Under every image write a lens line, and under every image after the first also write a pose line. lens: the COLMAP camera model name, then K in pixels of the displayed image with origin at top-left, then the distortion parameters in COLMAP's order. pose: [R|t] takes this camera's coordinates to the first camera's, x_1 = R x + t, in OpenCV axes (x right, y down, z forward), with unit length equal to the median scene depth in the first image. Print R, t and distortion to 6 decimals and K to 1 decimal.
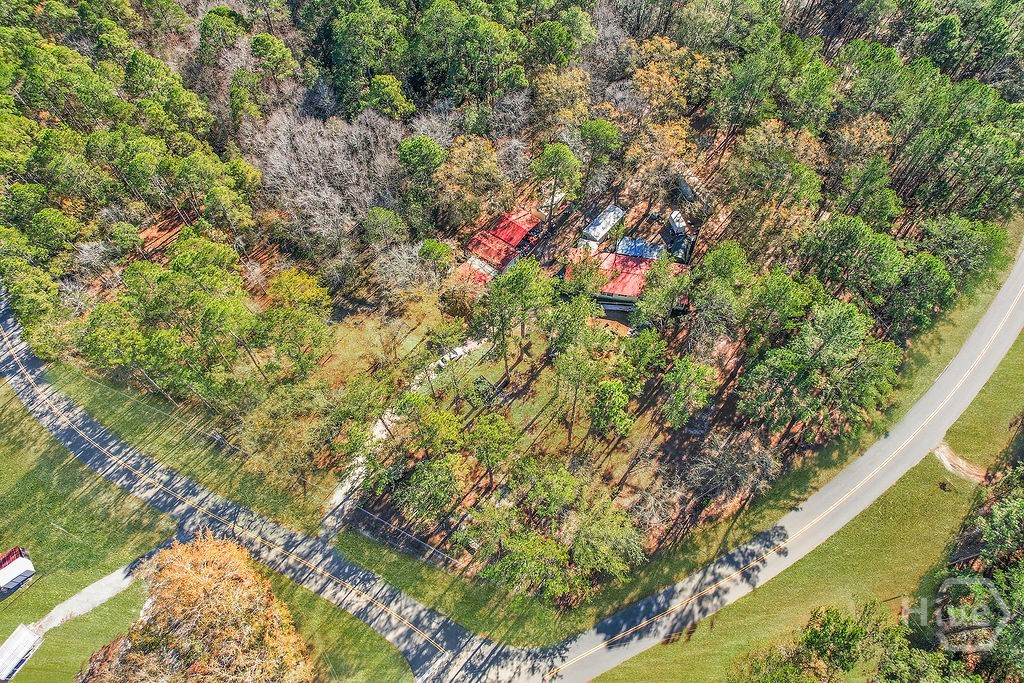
lens RADIAL K [[649.1, 0, 512.0], [0, 649.1, 341.5], [0, 0, 1]] dist [-0.078553, 0.077151]
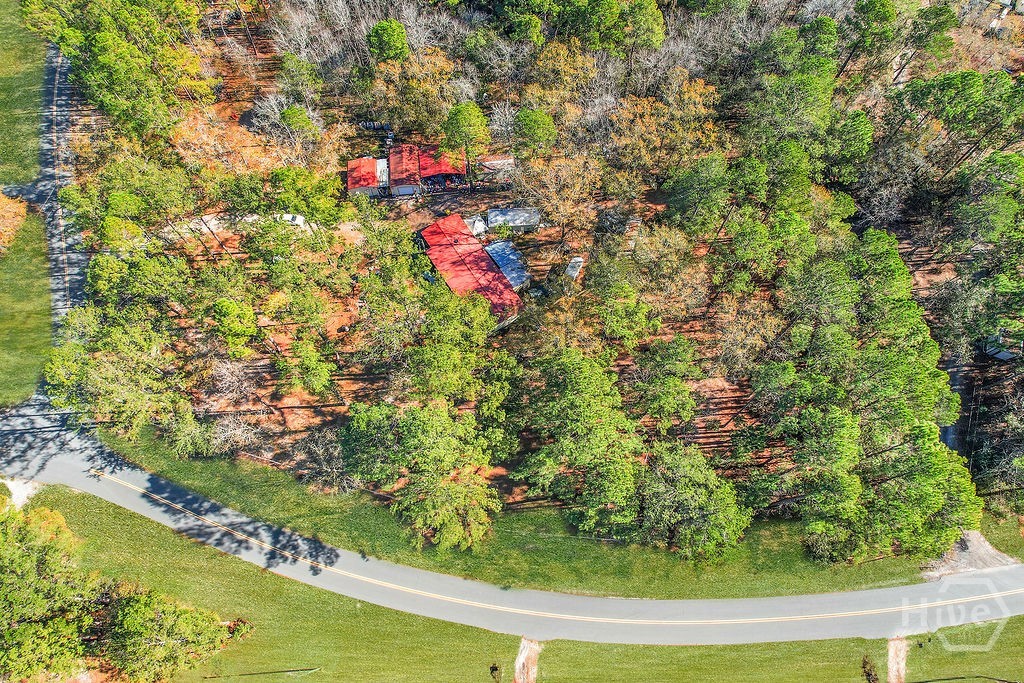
lens RADIAL K [[649.1, 0, 512.0], [0, 649.1, 341.5], [0, 0, 1]] dist [-0.078553, 0.077151]
pose [[0.691997, 0.670615, -0.267236, 0.667576], [-0.628487, 0.741781, 0.234019, -0.352974], [0.355167, 0.006014, 0.934783, 0.190397]]
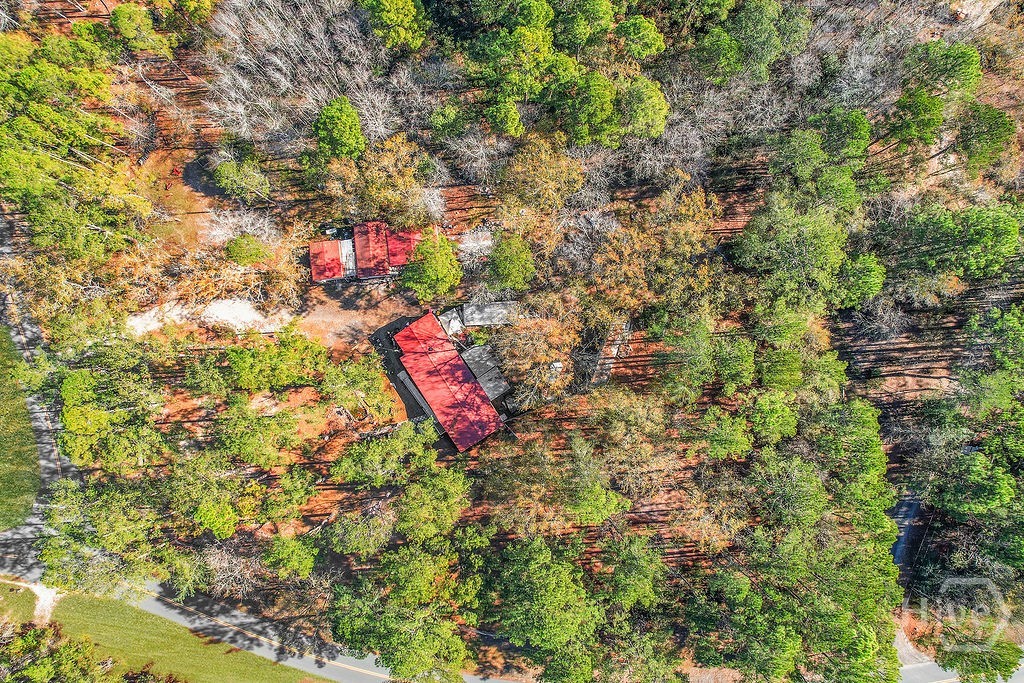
lens RADIAL K [[649.1, 0, 512.0], [0, 649.1, 341.5], [0, 0, 1]] dist [-0.078553, 0.077151]
pose [[0.692032, 0.721572, -0.020622, 0.274241], [-0.626205, 0.614290, 0.480120, -0.785557], [0.359109, -0.319345, 0.876960, 0.317416]]
